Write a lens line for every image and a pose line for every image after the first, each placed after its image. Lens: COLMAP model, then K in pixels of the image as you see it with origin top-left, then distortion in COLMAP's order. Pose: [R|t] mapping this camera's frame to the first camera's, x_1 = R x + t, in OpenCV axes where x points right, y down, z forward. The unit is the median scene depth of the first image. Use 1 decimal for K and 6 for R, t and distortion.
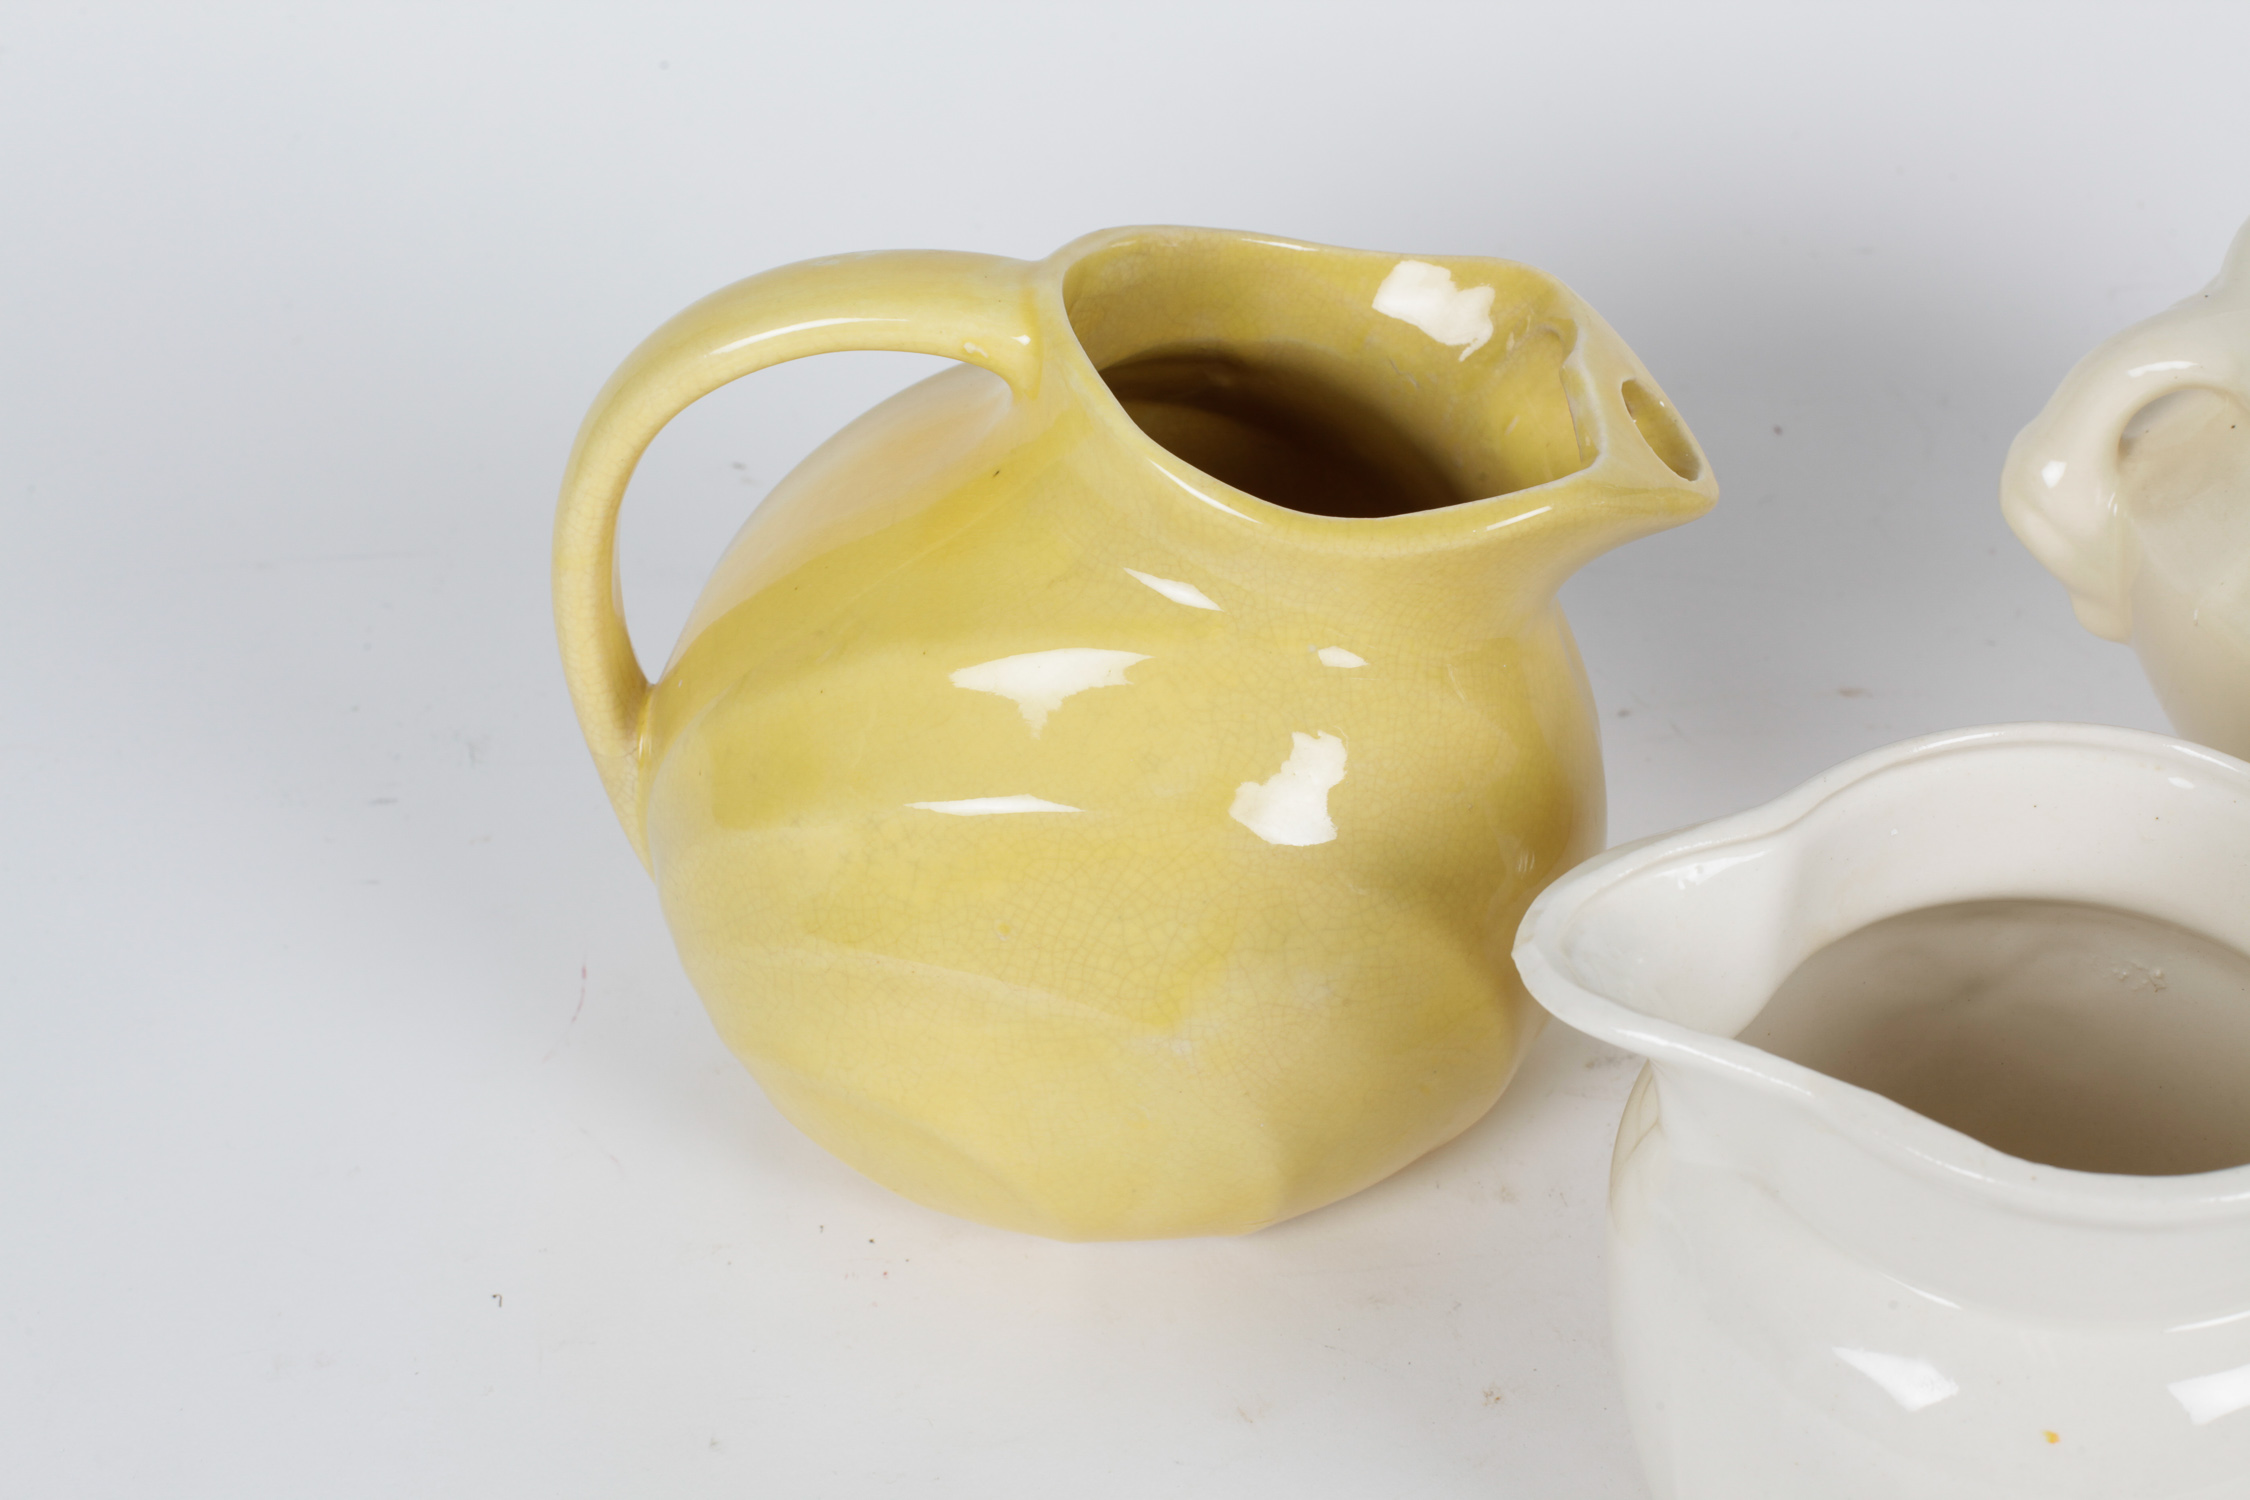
lens RADIAL K [[3504.4, 0, 1125.0], [0, 3504.4, 750.0], [0, 0, 1]] dist [-0.222114, 0.185806]
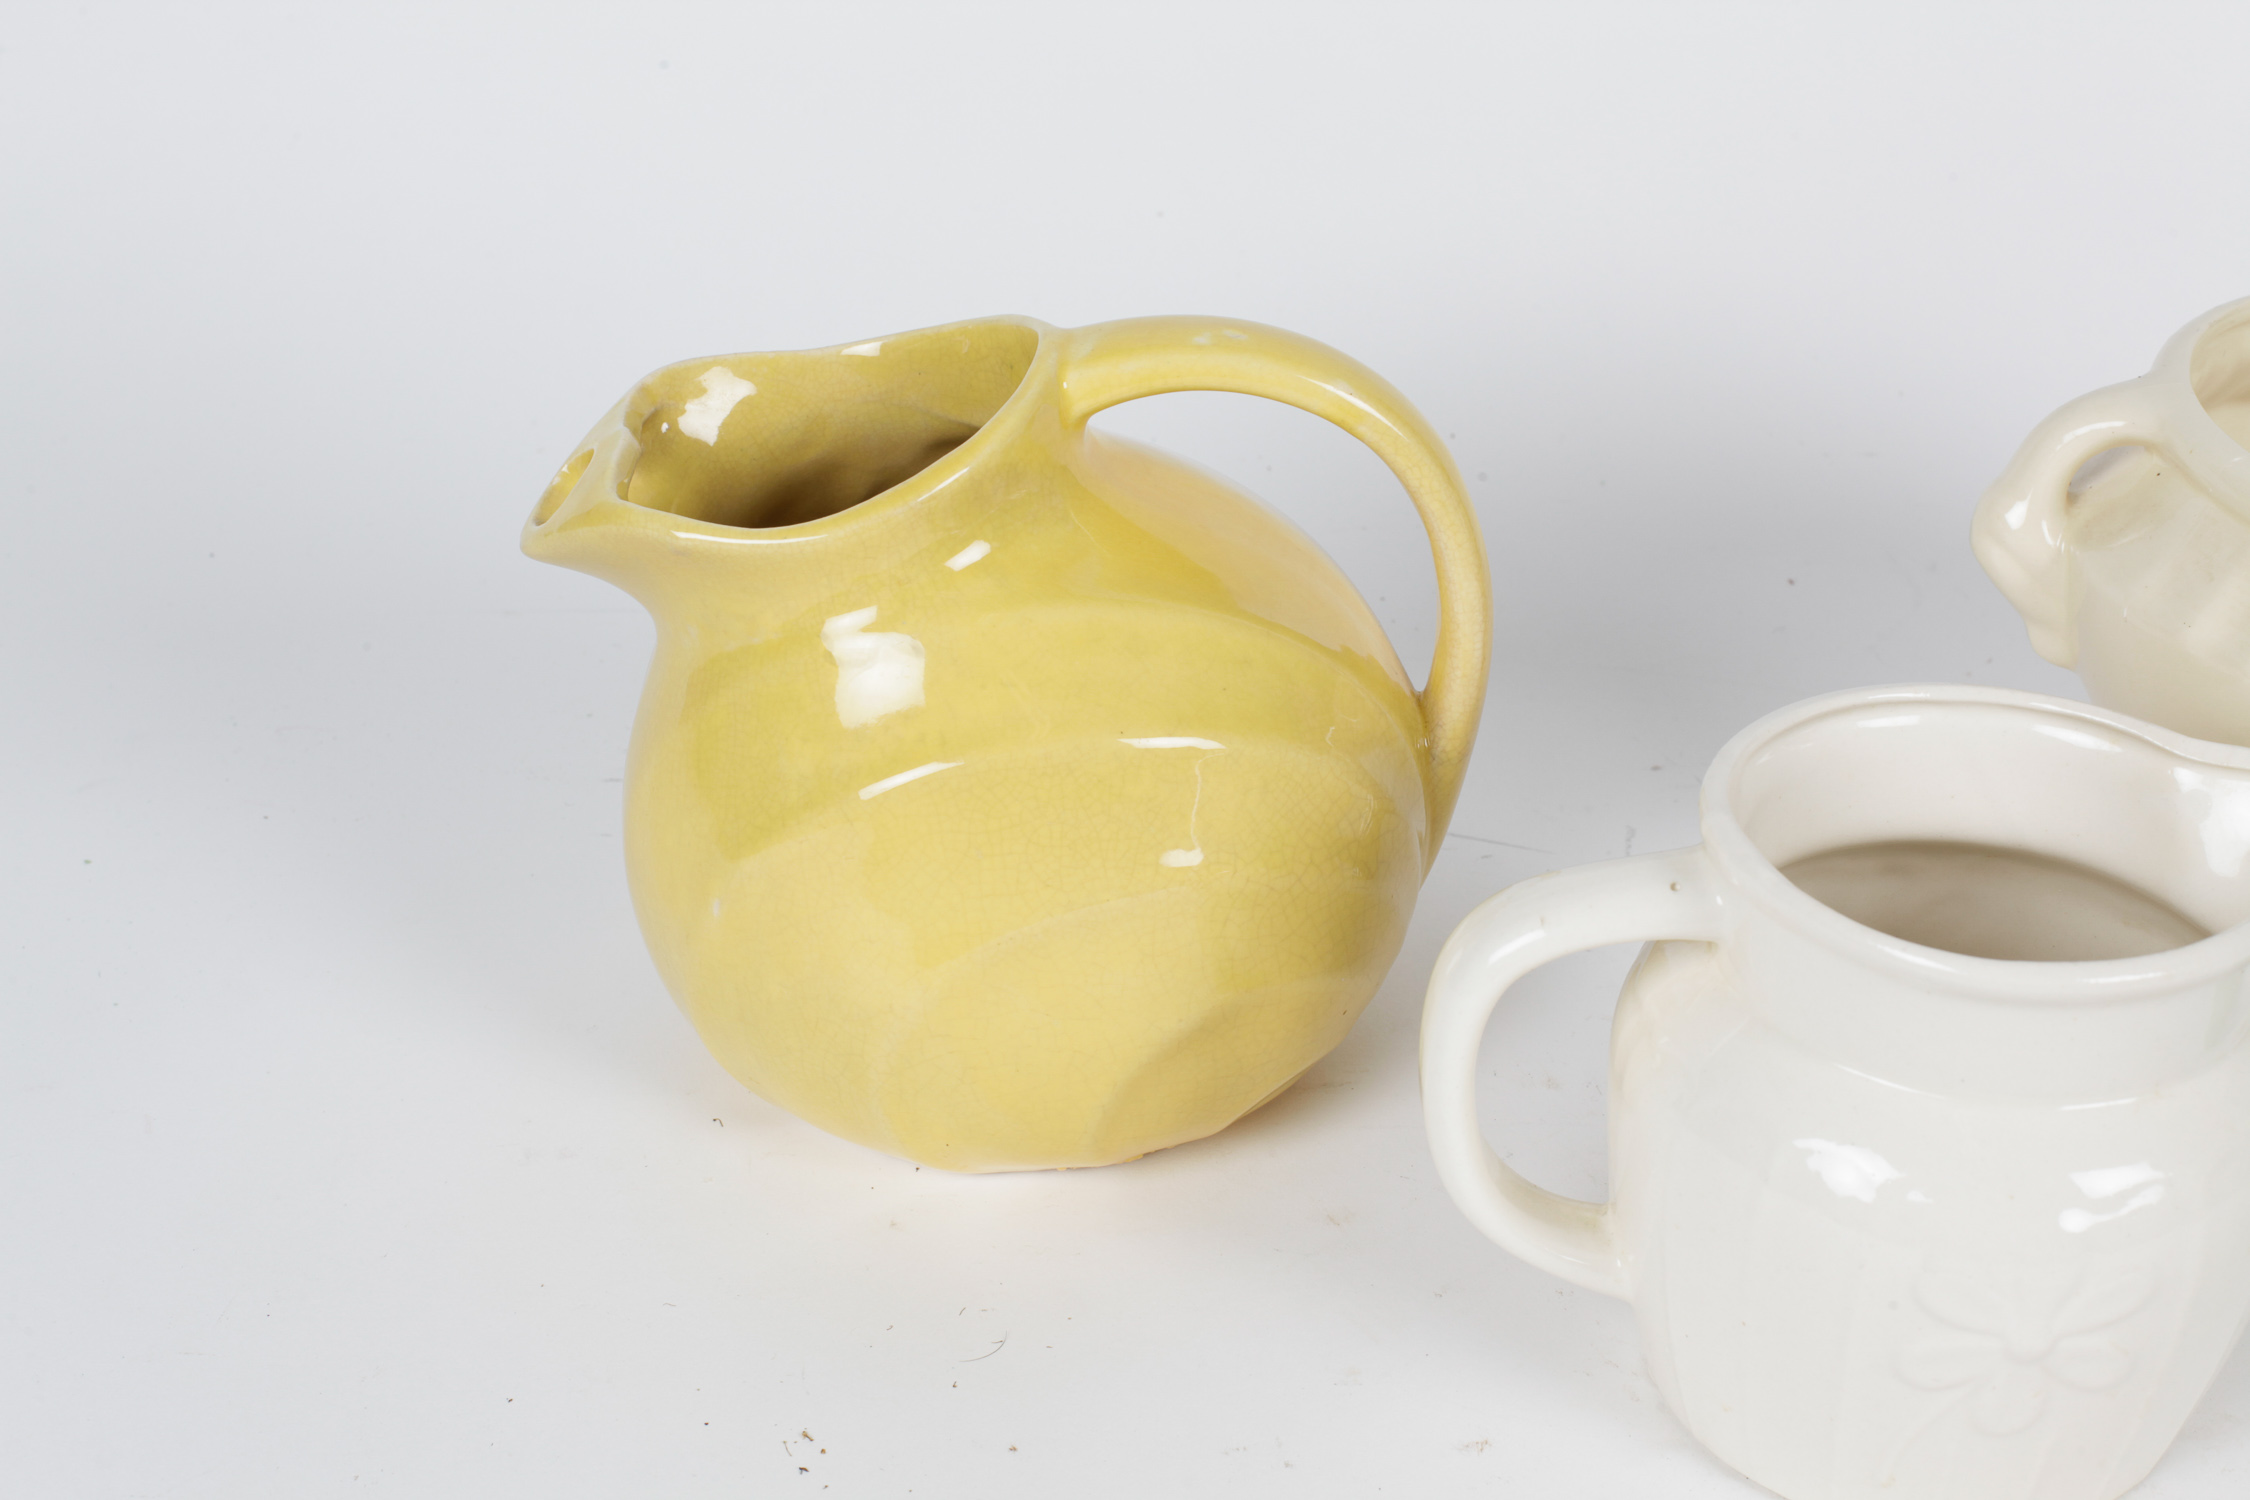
lens RADIAL K [[3457.8, 0, 1125.0], [0, 3457.8, 750.0], [0, 0, 1]] dist [-0.190732, 0.033915]
pose [[0.998357, 0.056877, -0.006935, -0.041233], [-0.057284, 0.988143, -0.142451, 0.215834], [-0.001249, 0.142615, 0.989777, -0.224741]]
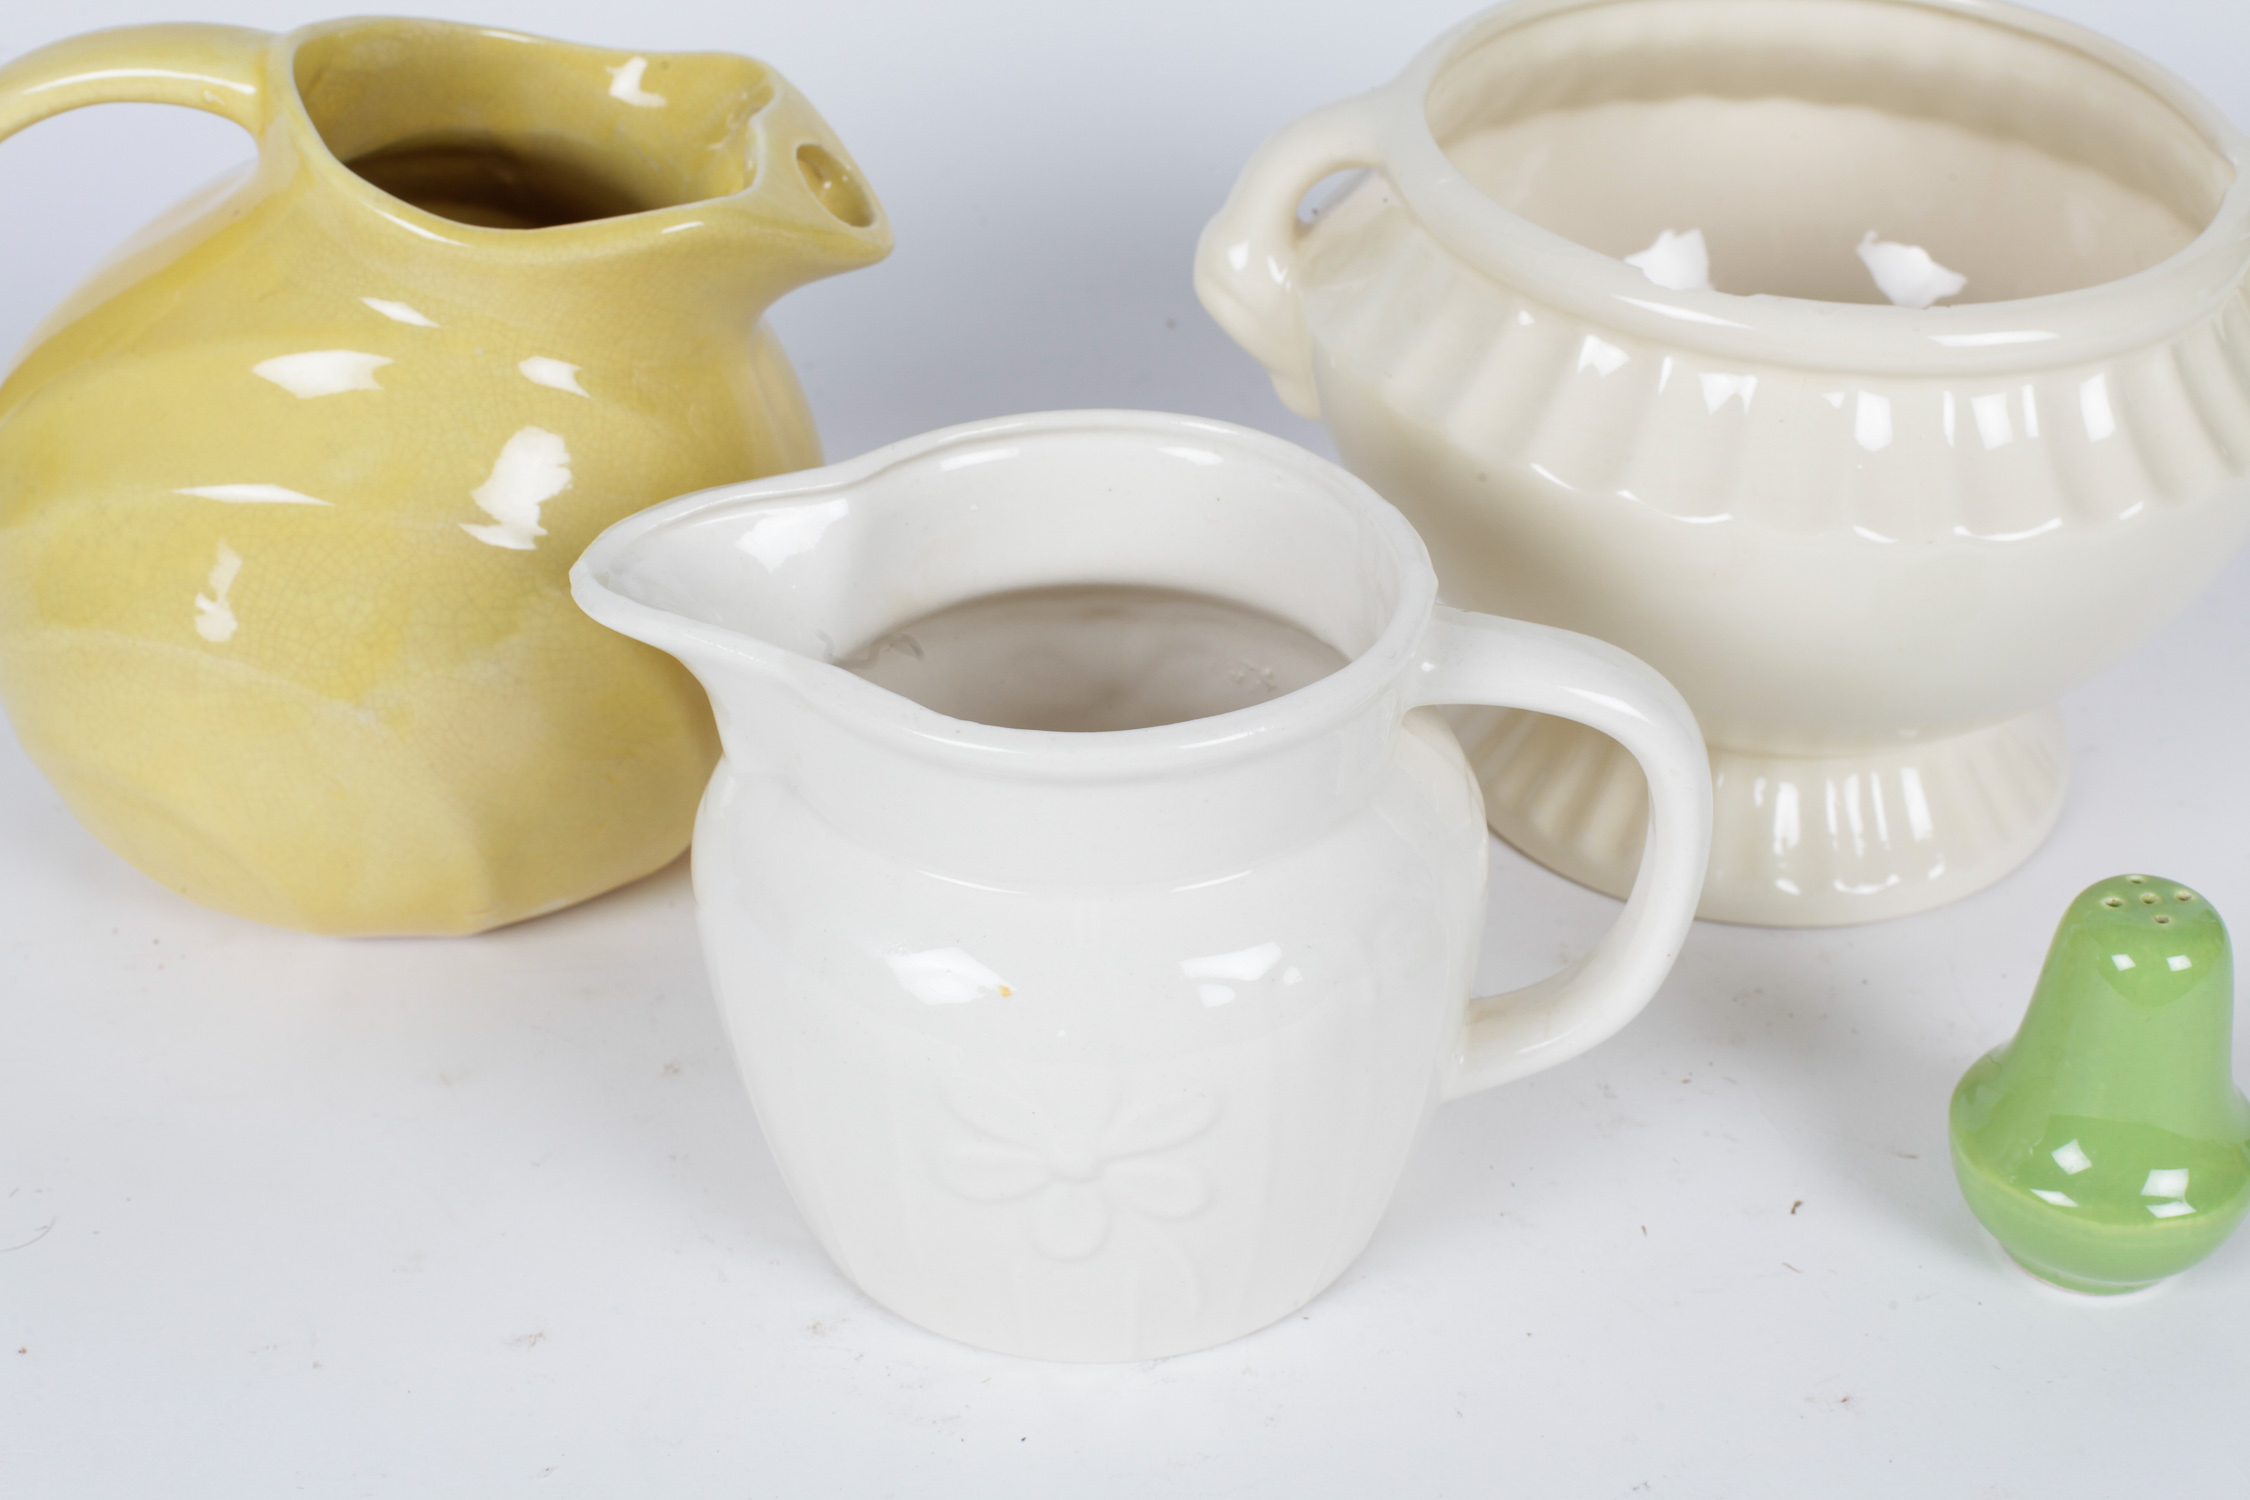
lens RADIAL K [[3504.4, 0, 1125.0], [0, 3504.4, 750.0], [0, 0, 1]] dist [-0.222114, 0.185806]
pose [[0.999733, 0.020678, 0.010304, 0.247516], [-0.019969, 0.997704, -0.064718, 0.163450], [-0.011619, 0.064495, 0.997850, -0.100176]]
